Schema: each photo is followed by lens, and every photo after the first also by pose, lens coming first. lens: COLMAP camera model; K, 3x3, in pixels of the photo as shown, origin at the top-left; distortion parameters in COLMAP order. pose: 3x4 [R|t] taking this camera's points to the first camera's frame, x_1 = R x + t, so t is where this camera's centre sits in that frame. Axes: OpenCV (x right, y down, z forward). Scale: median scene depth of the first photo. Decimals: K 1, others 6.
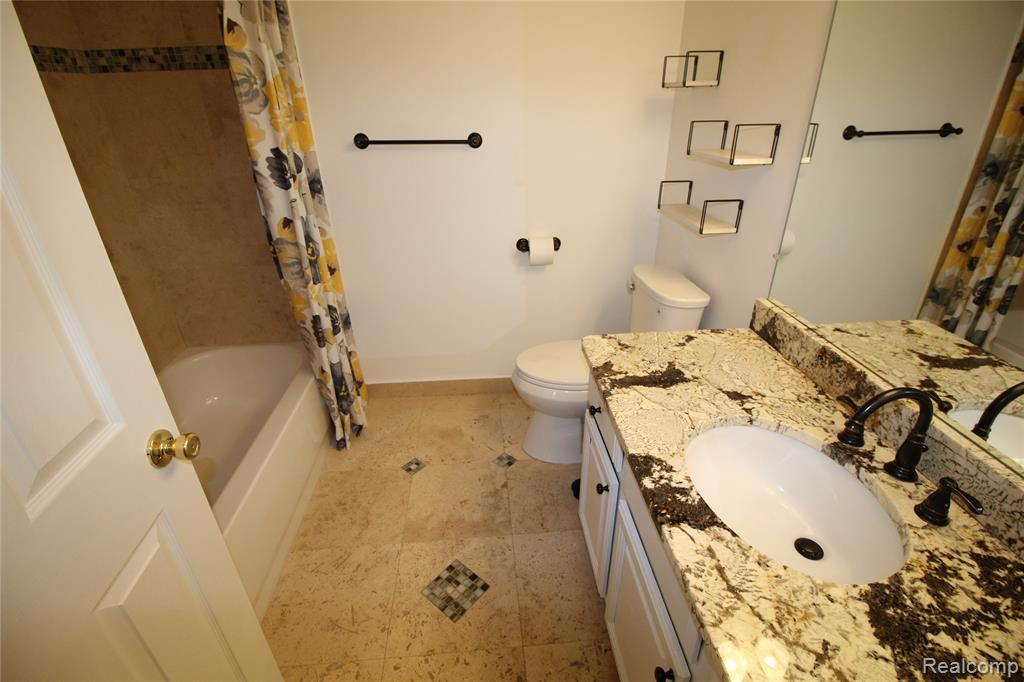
lens RADIAL K [[480.6, 0, 509.1], [0, 480.6, 335.6], [0, 0, 1]] dist [-0.000978, -0.009267]
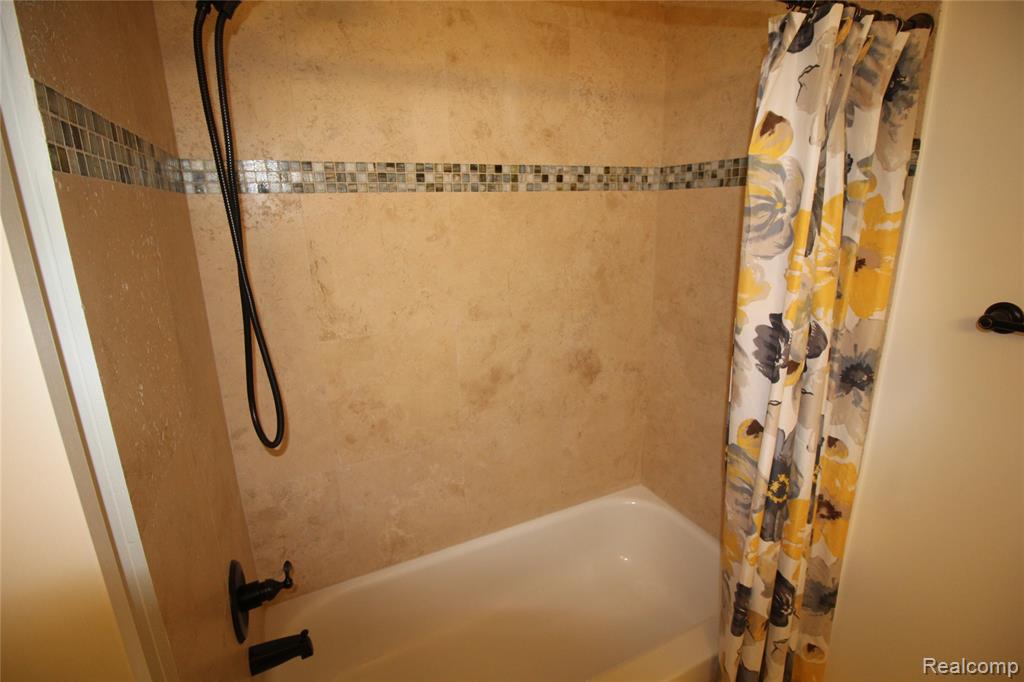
lens RADIAL K [[480.6, 0, 510.3], [0, 480.6, 339.1], [0, 0, 1]] dist [-0.000978, -0.009267]
pose [[0.381029, 0.256530, -0.888262, -0.084619], [-0.400674, 0.911649, 0.091411, -0.277551], [0.833233, 0.321073, 0.450149, 0.464028]]
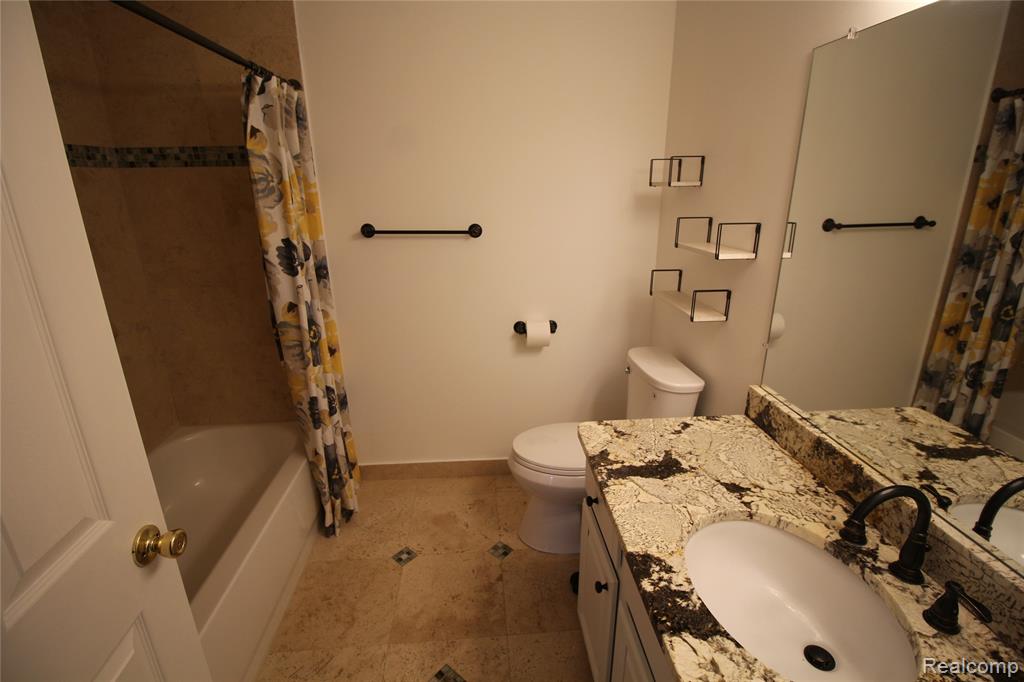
lens RADIAL K [[480.6, 0, 508.8], [0, 480.6, 335.7], [0, 0, 1]] dist [-0.000978, -0.009267]
pose [[0.999959, 0.008452, 0.003344, 0.002207], [-0.007838, 0.988106, -0.153576, -0.019769], [-0.004602, 0.153544, 0.988131, -0.014695]]
